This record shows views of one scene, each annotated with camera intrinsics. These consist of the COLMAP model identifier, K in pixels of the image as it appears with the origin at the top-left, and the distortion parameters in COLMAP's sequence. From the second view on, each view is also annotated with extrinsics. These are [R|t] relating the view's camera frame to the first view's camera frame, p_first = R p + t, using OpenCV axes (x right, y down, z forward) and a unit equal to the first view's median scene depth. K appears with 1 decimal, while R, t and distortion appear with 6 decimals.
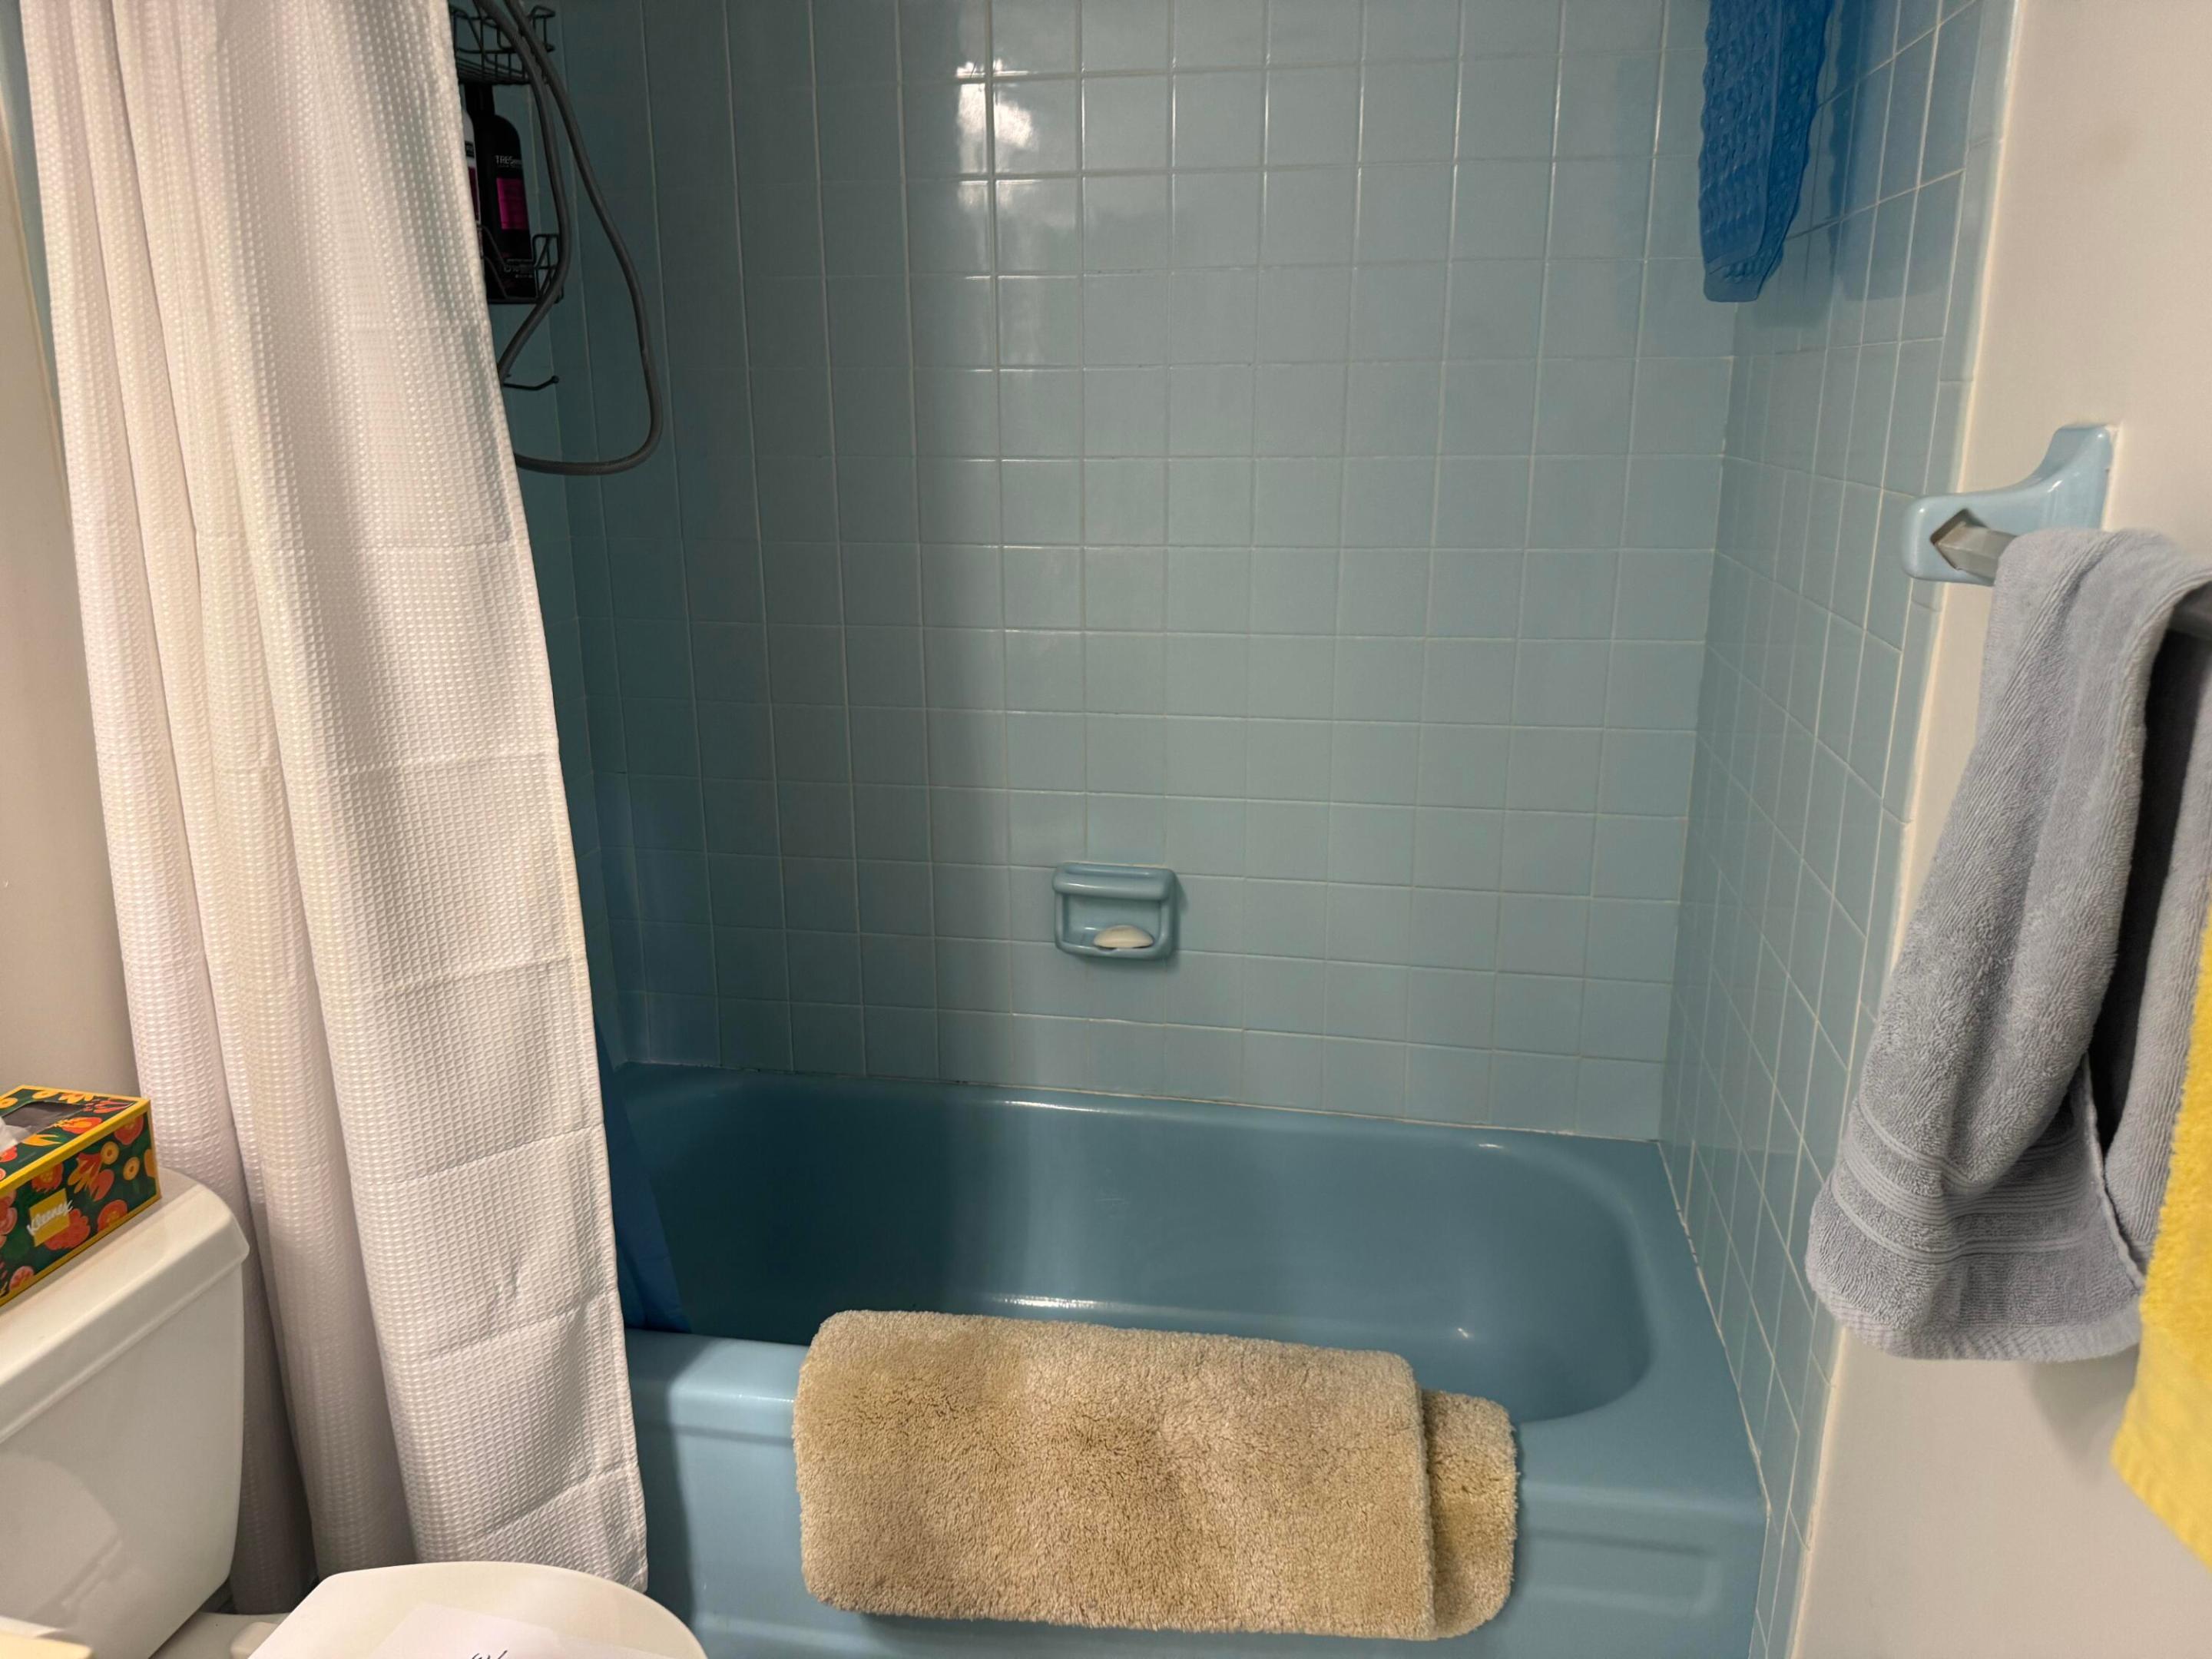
lens RADIAL K [[1648.5, 0, 1099.2], [0, 1648.5, 828.6], [0, 0, 1]] dist [0.008258, -0.026896]
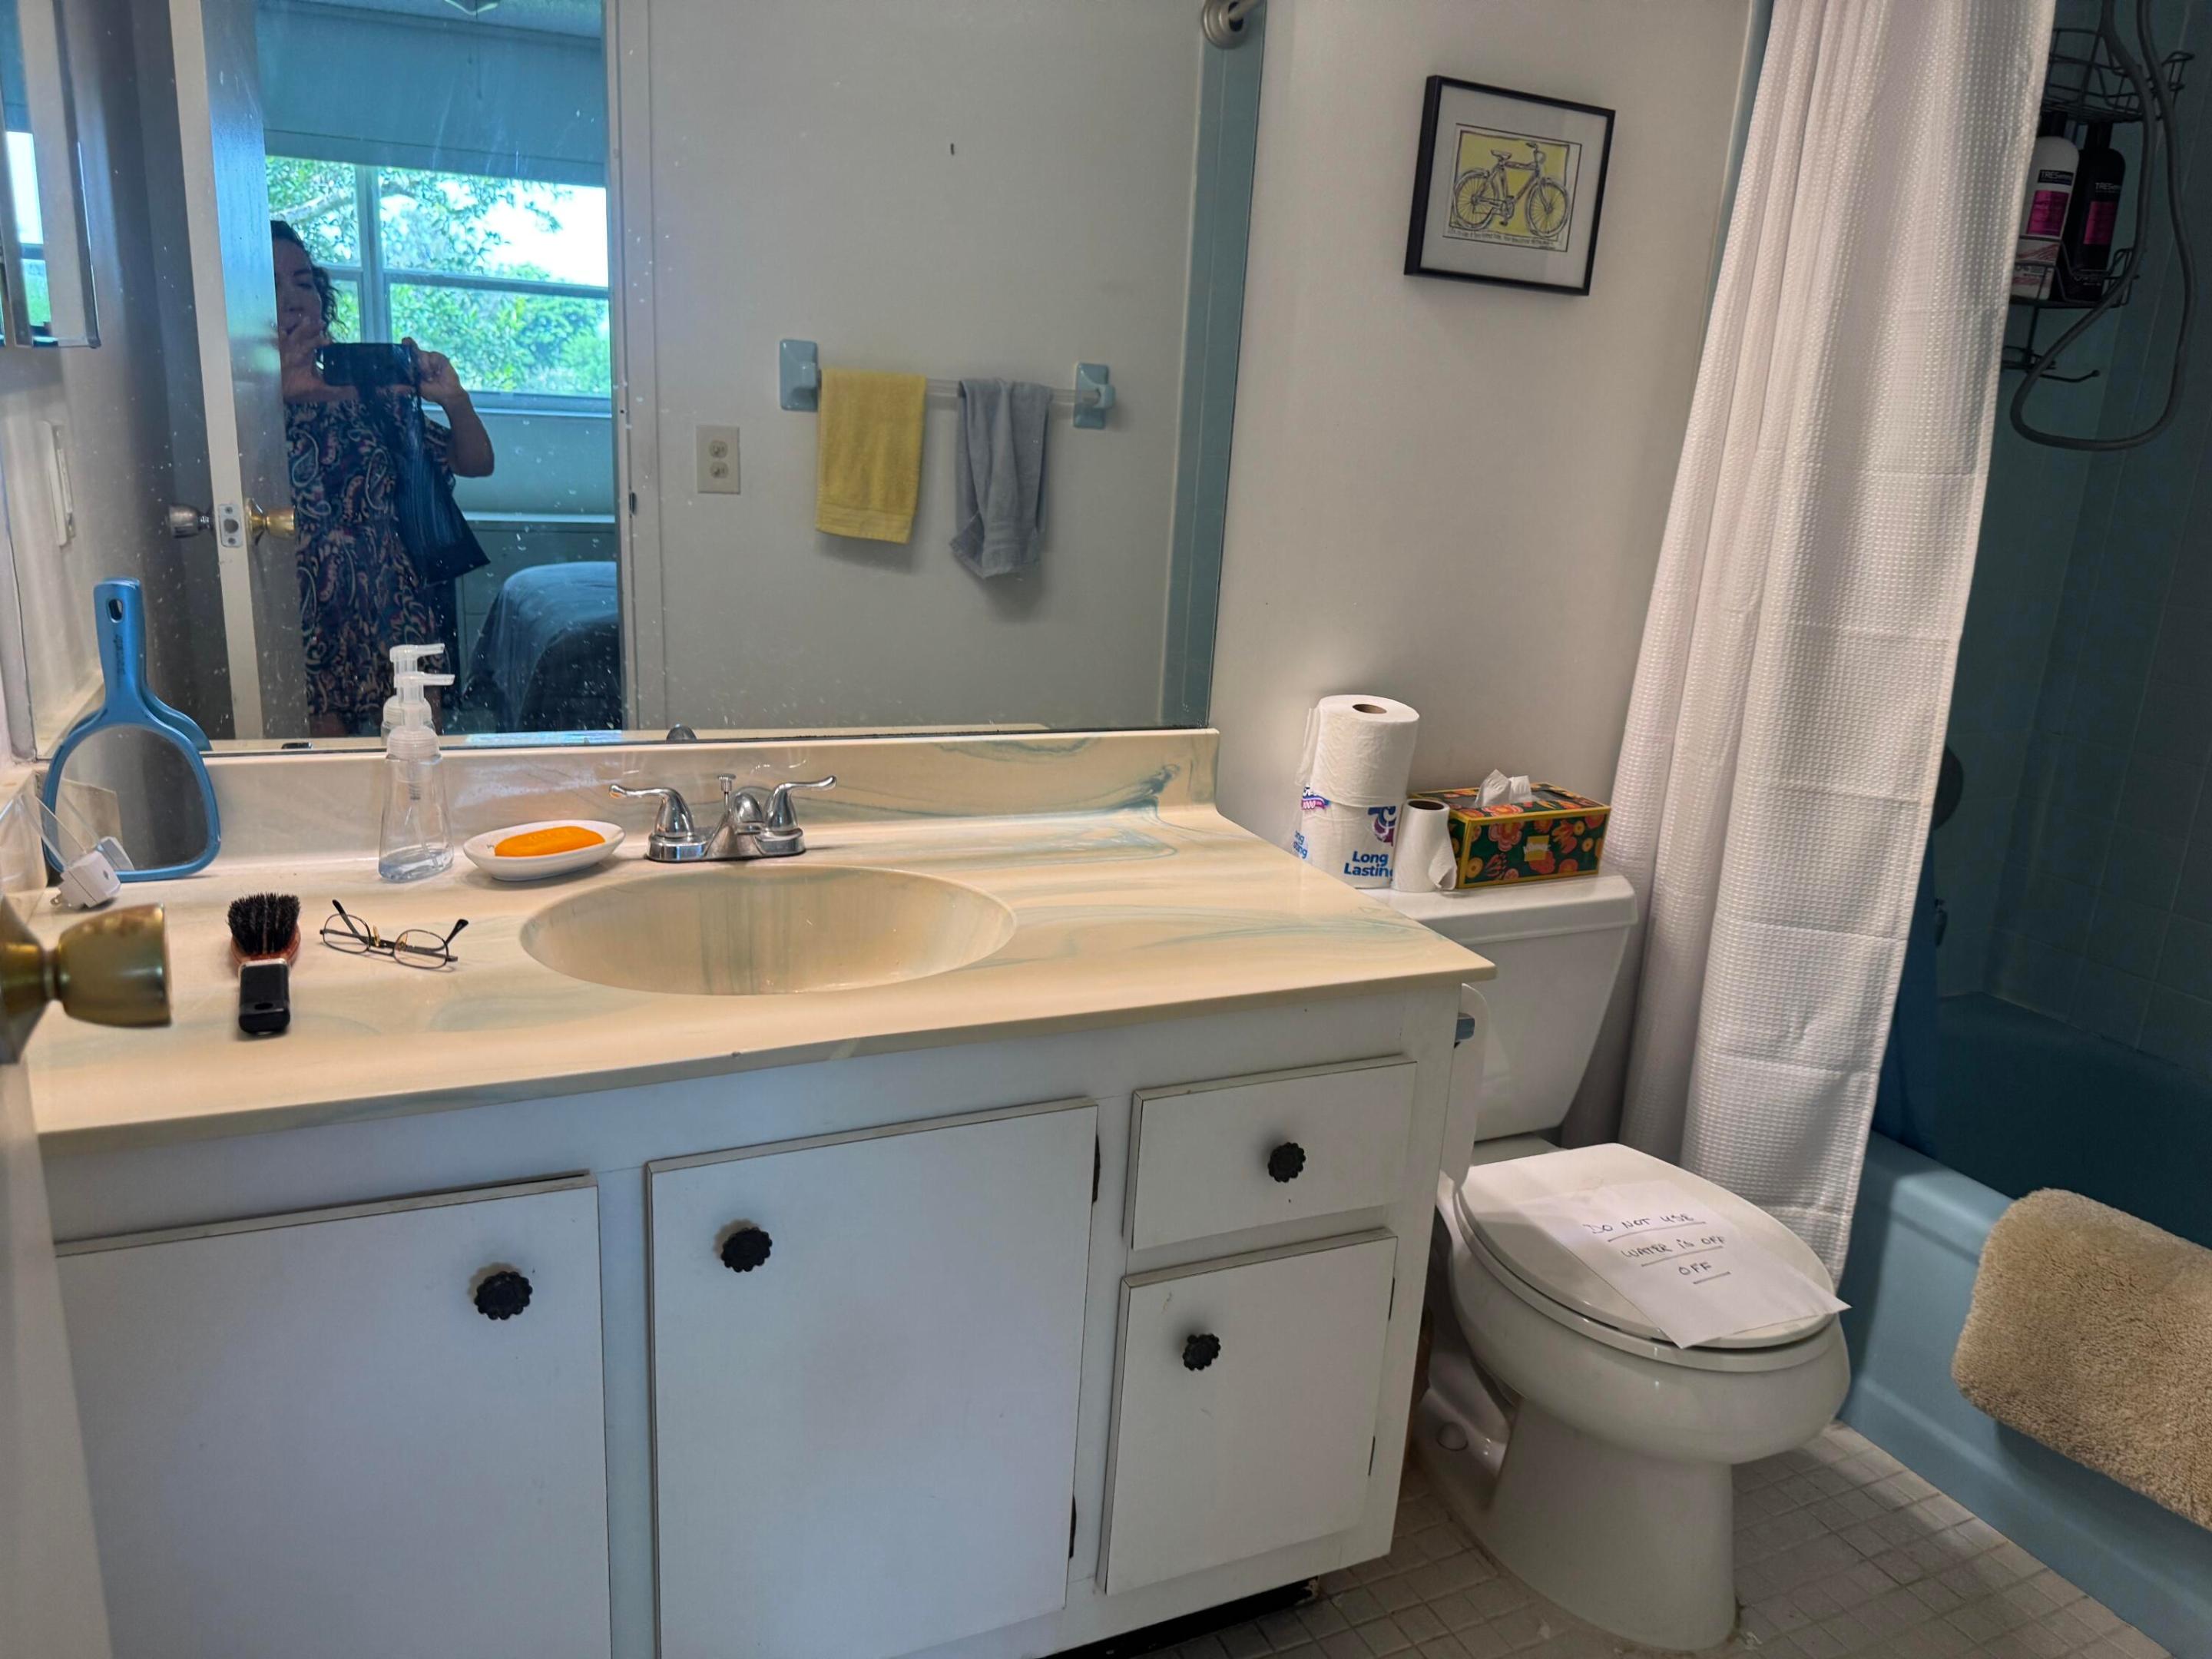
lens RADIAL K [[1604.7, 0, 1101.3], [0, 1604.7, 825.2], [0, 0, 1]] dist [-0.027832, 0.012341]
pose [[0.608135, 0.259505, -0.750219, 0.224260], [-0.266770, 0.956904, 0.114752, 0.121692], [0.747667, 0.130351, 0.651155, -0.280849]]
